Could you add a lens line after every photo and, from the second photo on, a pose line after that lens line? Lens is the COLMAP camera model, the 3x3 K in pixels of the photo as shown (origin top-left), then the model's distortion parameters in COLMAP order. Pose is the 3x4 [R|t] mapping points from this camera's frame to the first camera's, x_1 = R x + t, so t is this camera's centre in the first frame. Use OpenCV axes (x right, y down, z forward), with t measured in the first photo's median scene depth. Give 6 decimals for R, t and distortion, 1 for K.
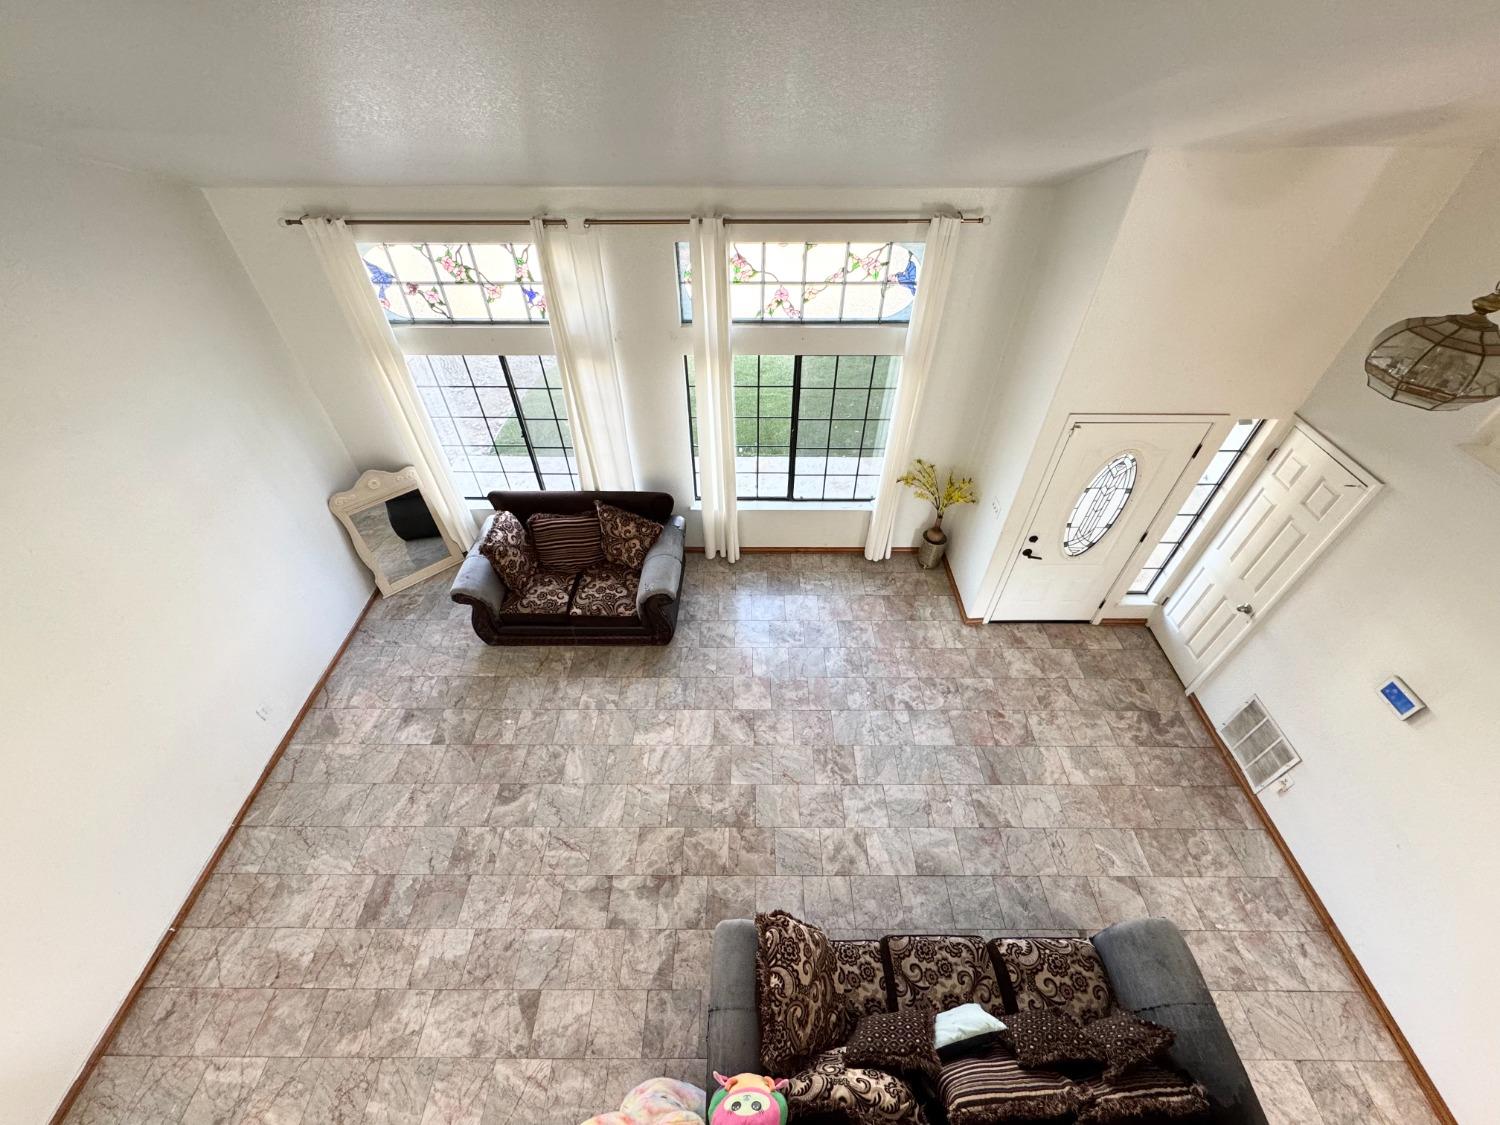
lens RADIAL K [[598.8, 0, 748.9], [0, 598.8, 563.5], [0, 0, 1]] dist [-0.002453, 0.000407]
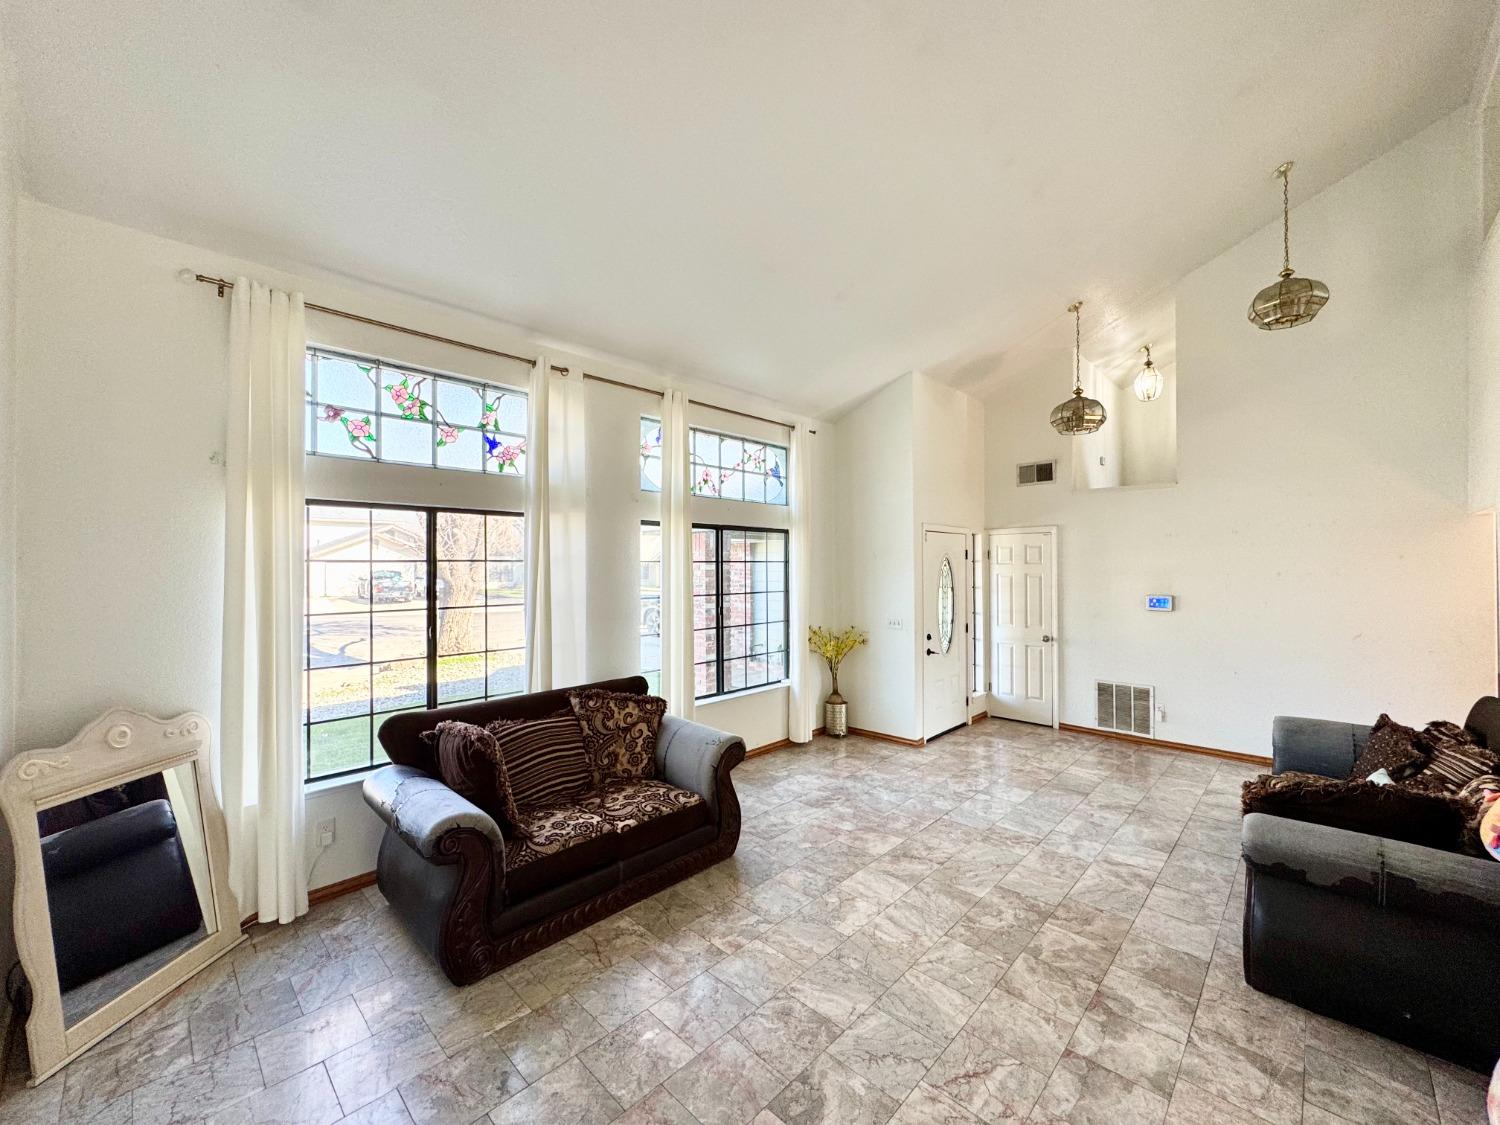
lens RADIAL K [[598.8, 0, 748.5], [0, 598.8, 564.2], [0, 0, 1]] dist [-0.002453, 0.000407]
pose [[0.693830, 0.000627, 0.720139, -0.735666], [0.507358, 0.709251, -0.489440, 0.291562], [-0.511066, 0.704956, 0.491781, 0.505077]]
